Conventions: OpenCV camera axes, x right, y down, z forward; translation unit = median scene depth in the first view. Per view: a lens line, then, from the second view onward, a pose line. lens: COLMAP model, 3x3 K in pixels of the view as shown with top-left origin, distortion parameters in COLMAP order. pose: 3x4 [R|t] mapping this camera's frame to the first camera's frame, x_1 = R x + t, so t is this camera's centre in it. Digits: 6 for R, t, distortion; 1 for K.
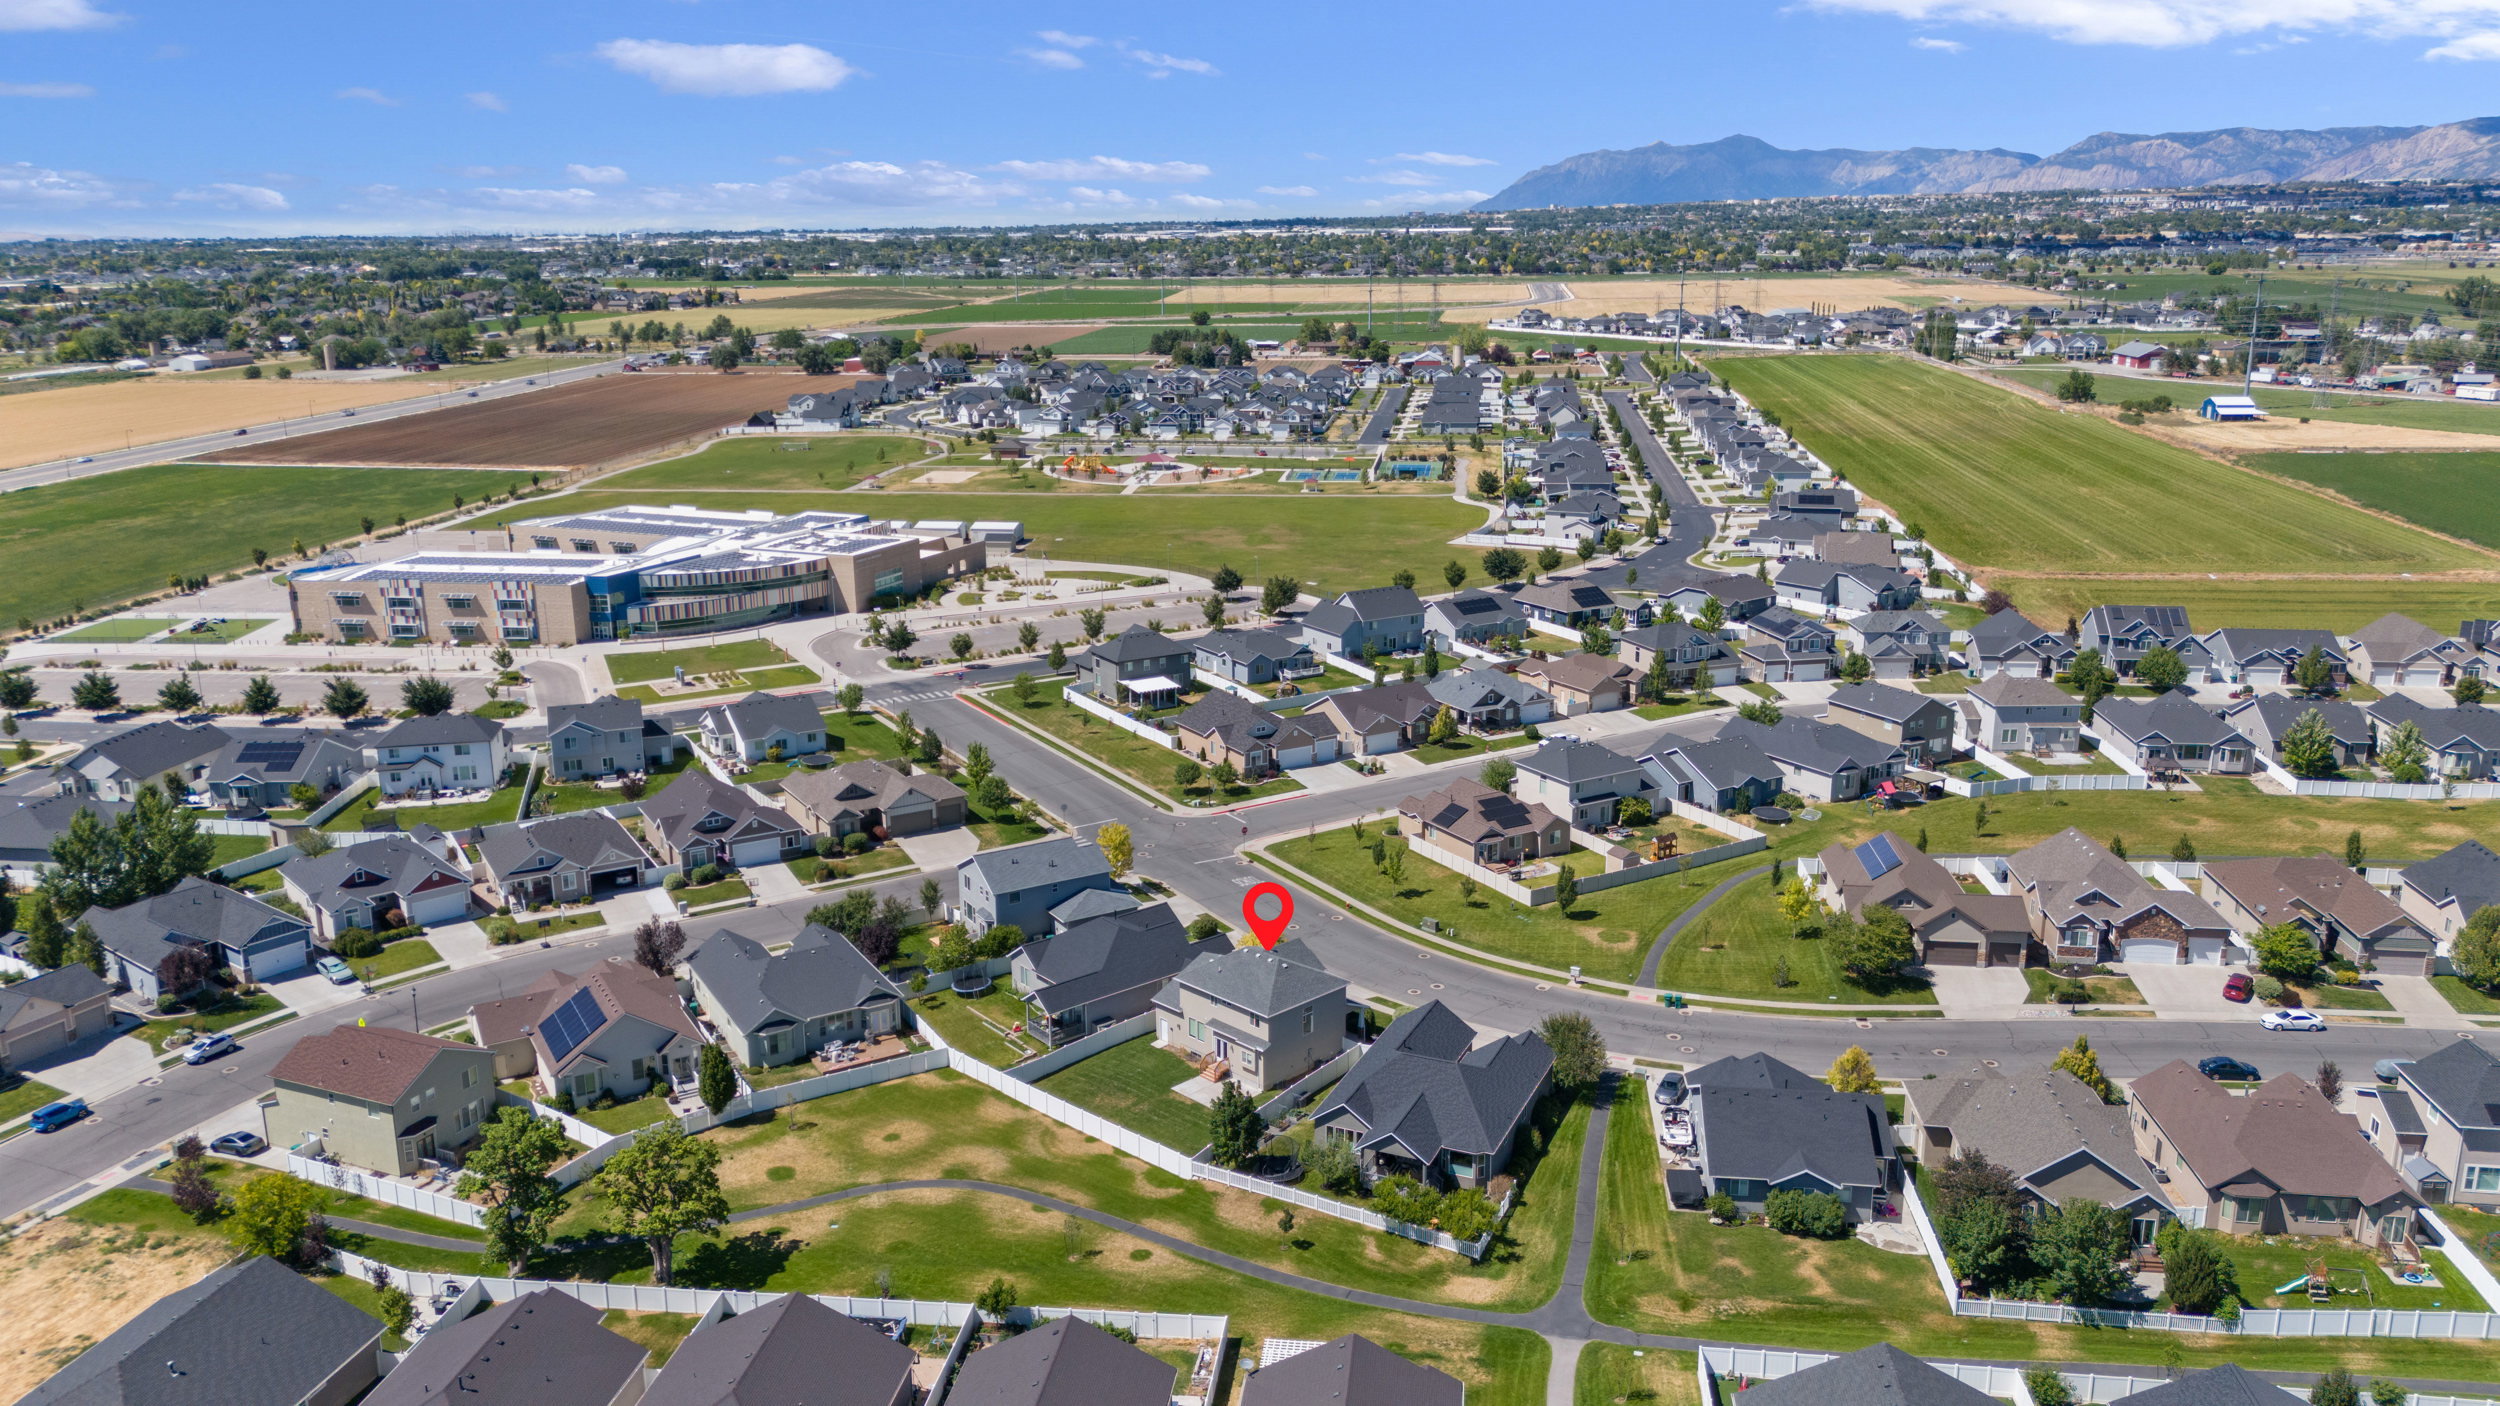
lens RADIAL K [[1838.0, 0, 1245.6], [0, 1838.0, 702.3], [0, 0, 1]] dist [0.111698, -0.118017]
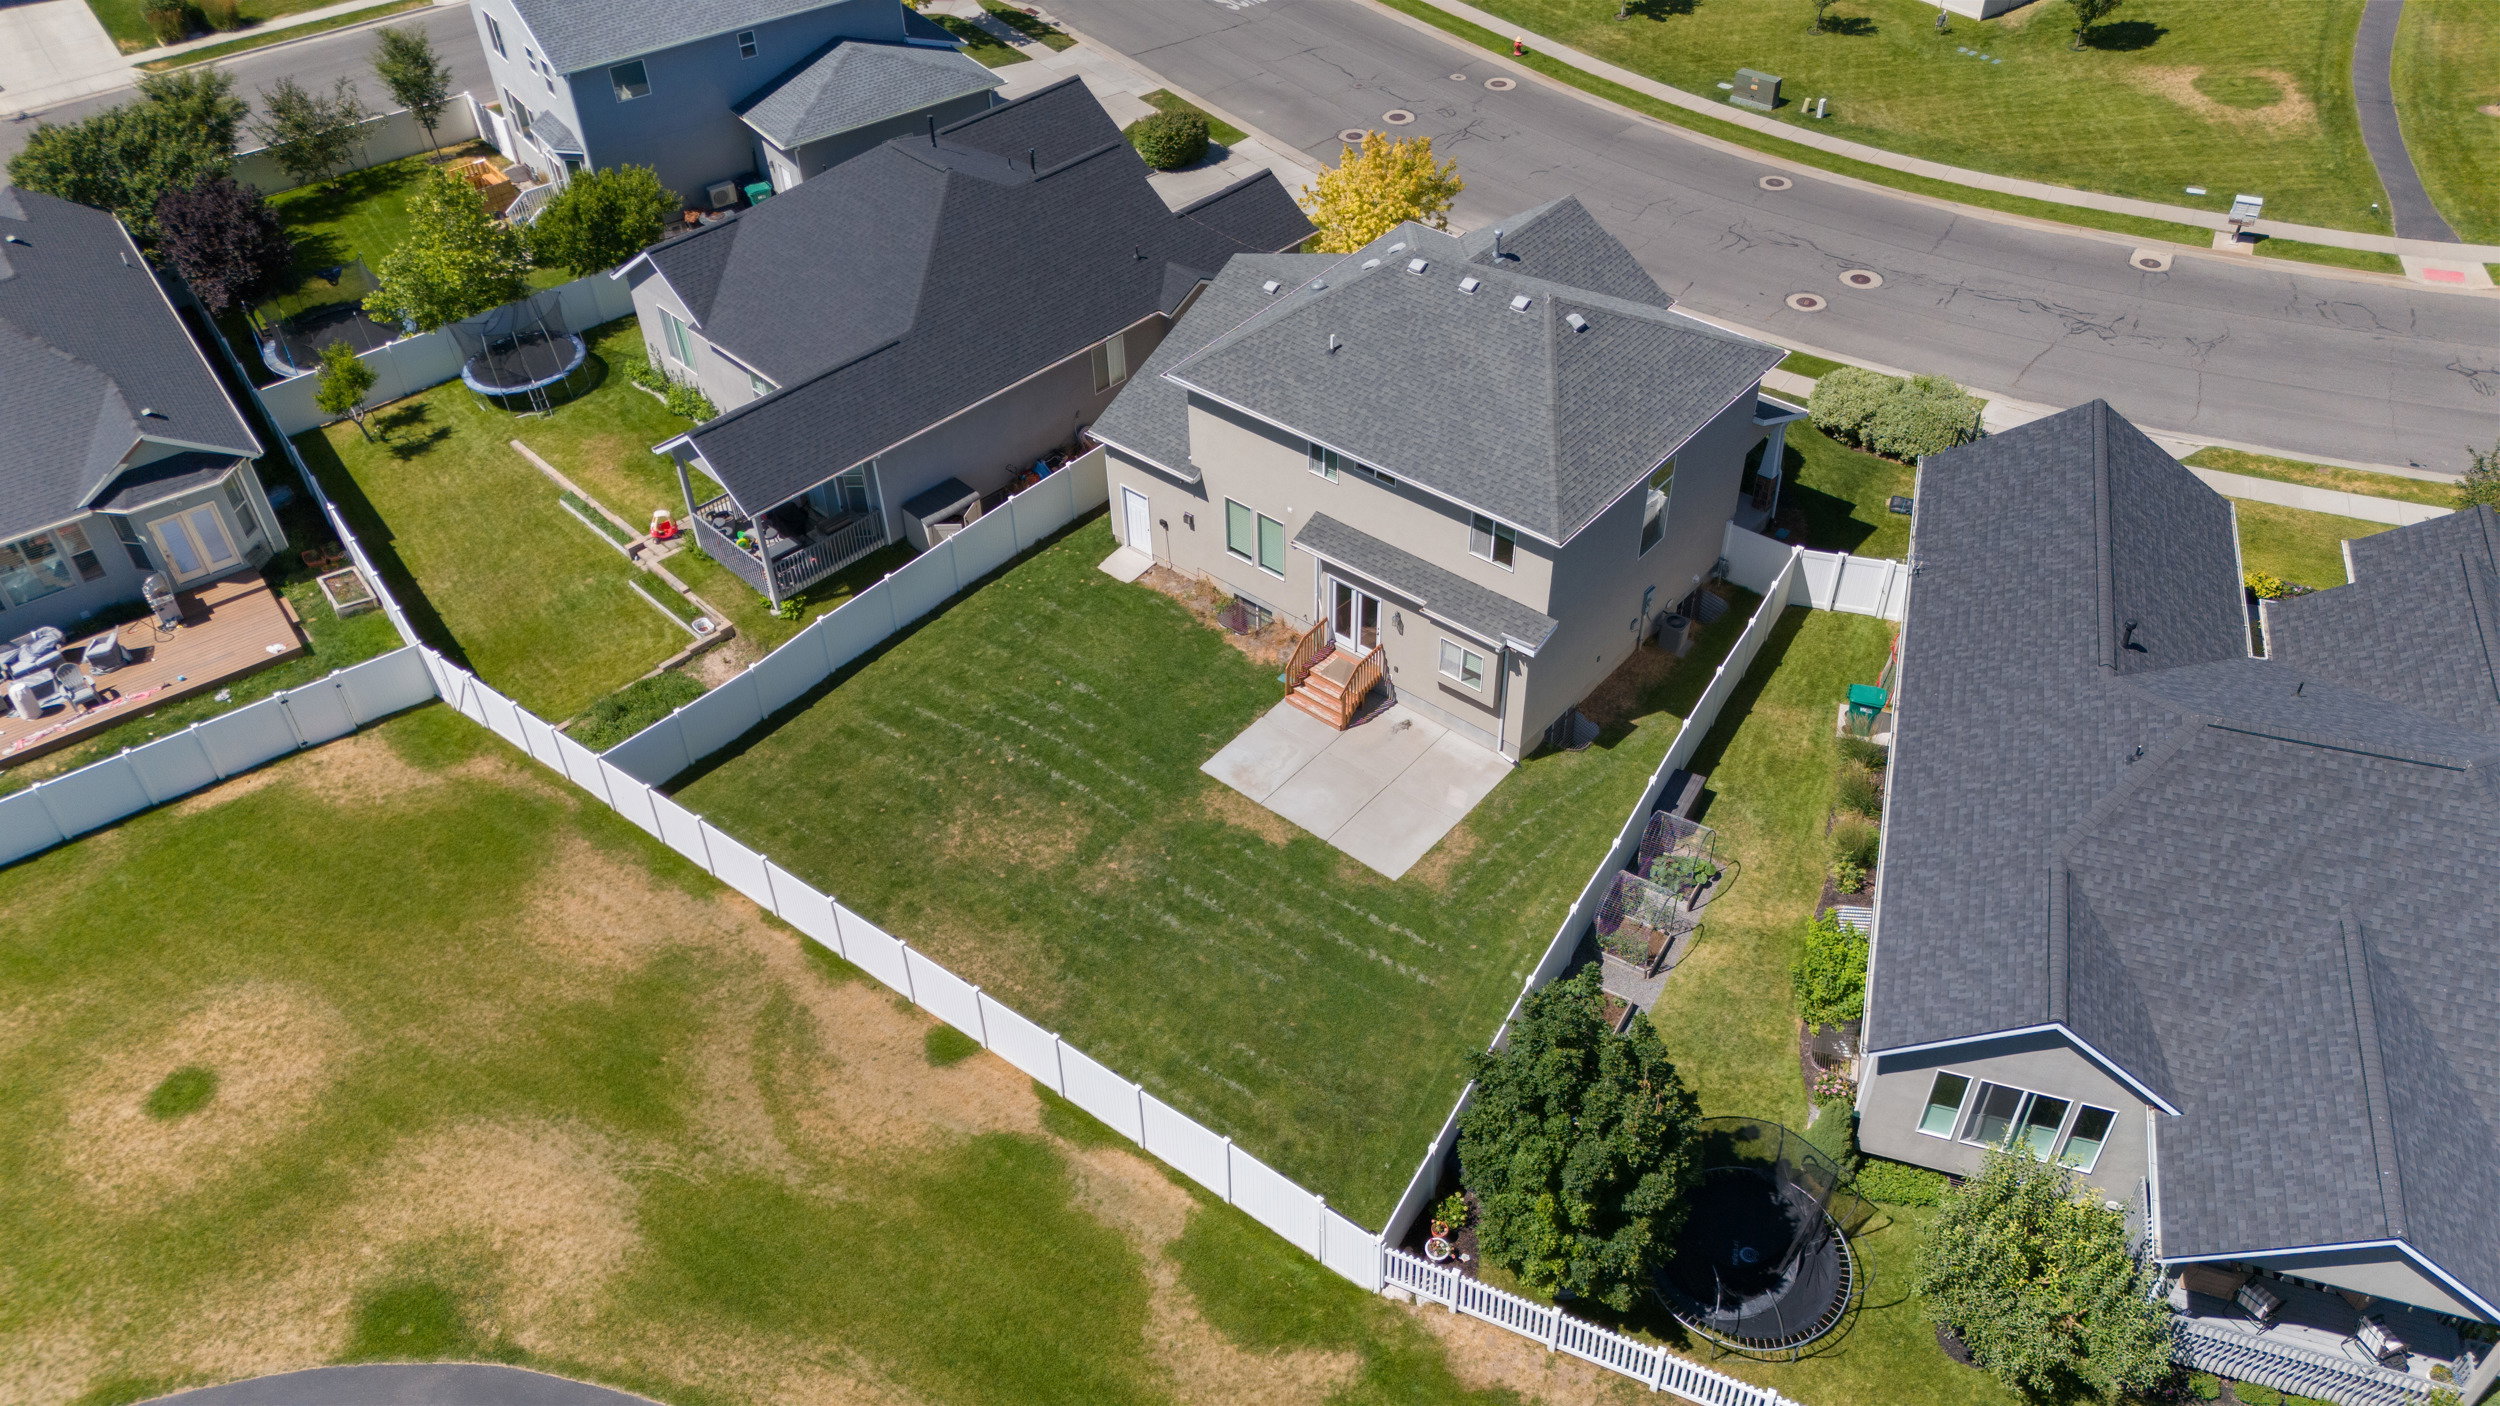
lens RADIAL K [[1838.0, 0, 1245.6], [0, 1838.0, 702.3], [0, 0, 1]] dist [0.111698, -0.118017]
pose [[0.994529, -0.078662, 0.068733, -0.039701], [0.039648, 0.892997, 0.448314, 0.051685], [-0.096644, -0.443136, 0.891230, 0.561232]]
